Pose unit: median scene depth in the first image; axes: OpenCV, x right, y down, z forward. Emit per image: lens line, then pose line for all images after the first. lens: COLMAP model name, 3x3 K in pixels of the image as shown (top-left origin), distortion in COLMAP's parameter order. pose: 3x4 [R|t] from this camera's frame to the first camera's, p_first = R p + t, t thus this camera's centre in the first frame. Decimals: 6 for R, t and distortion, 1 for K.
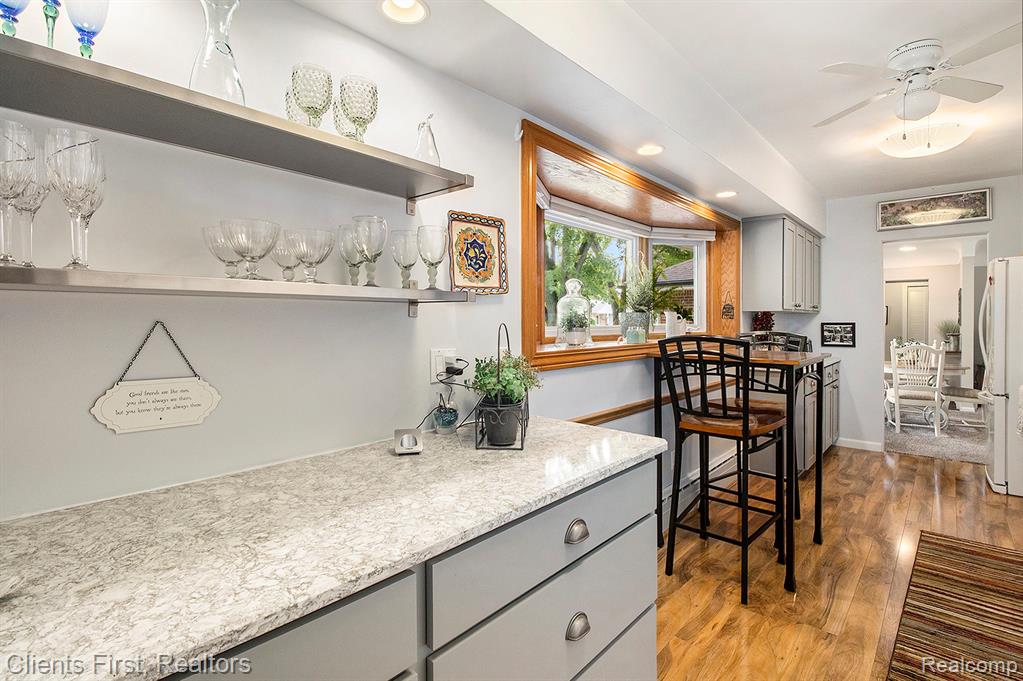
lens RADIAL K [[429.7, 0, 506.3], [0, 429.7, 311.9], [0, 0, 1]] dist [0.000976, -0.012932]
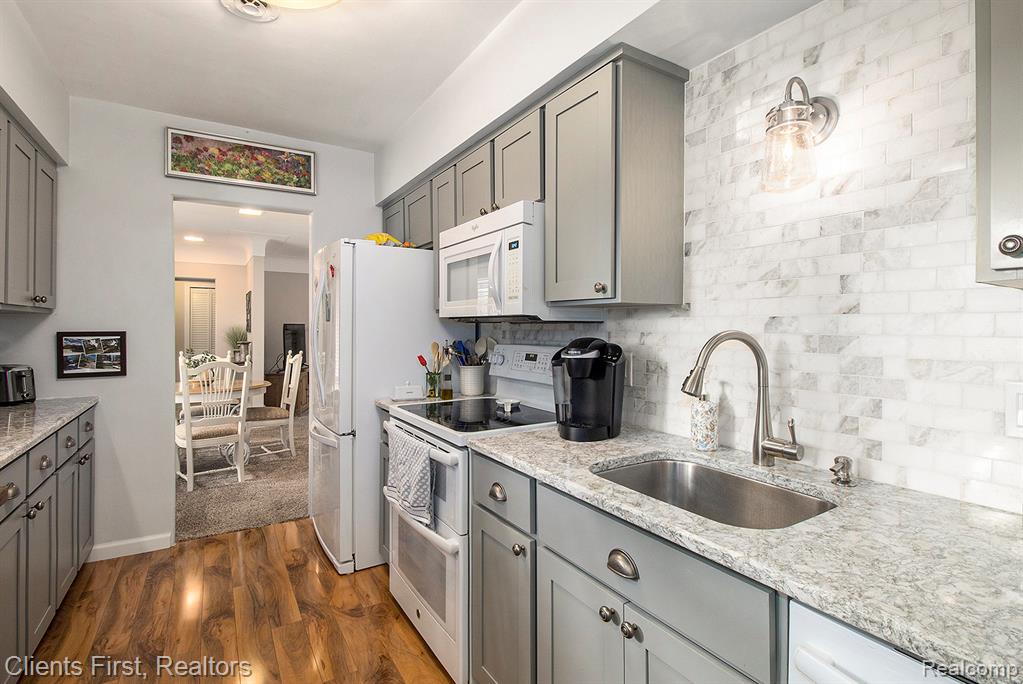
lens RADIAL K [[506.9, 0, 556.7], [0, 506.9, 331.8], [0, 0, 1]] dist [-0.004434, -0.001005]
pose [[0.180528, -0.013556, 0.983476, 0.301889], [-0.016167, 0.999729, 0.016748, 0.005884], [-0.983437, -0.018923, 0.180260, 0.366919]]
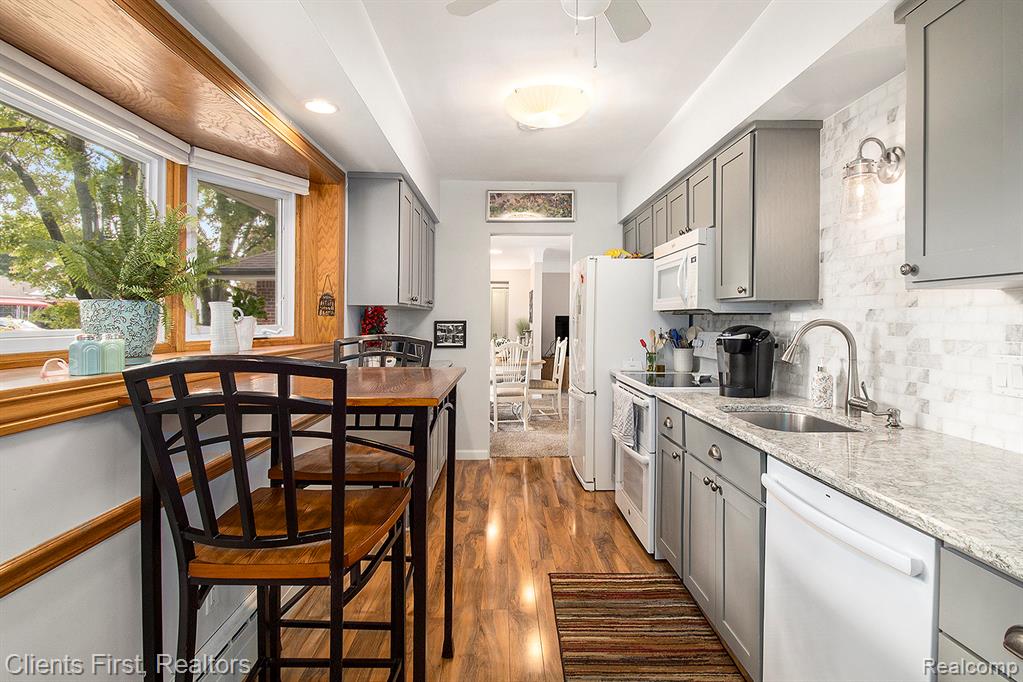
lens RADIAL K [[505.7, 0, 507.0], [0, 505.7, 318.6], [0, 0, 1]] dist [0.003020, -0.000719]
pose [[0.699902, -0.002271, 0.714235, 0.130058], [-0.011444, 0.999831, 0.014394, 0.004848], [-0.714147, -0.018248, 0.699757, 0.216473]]
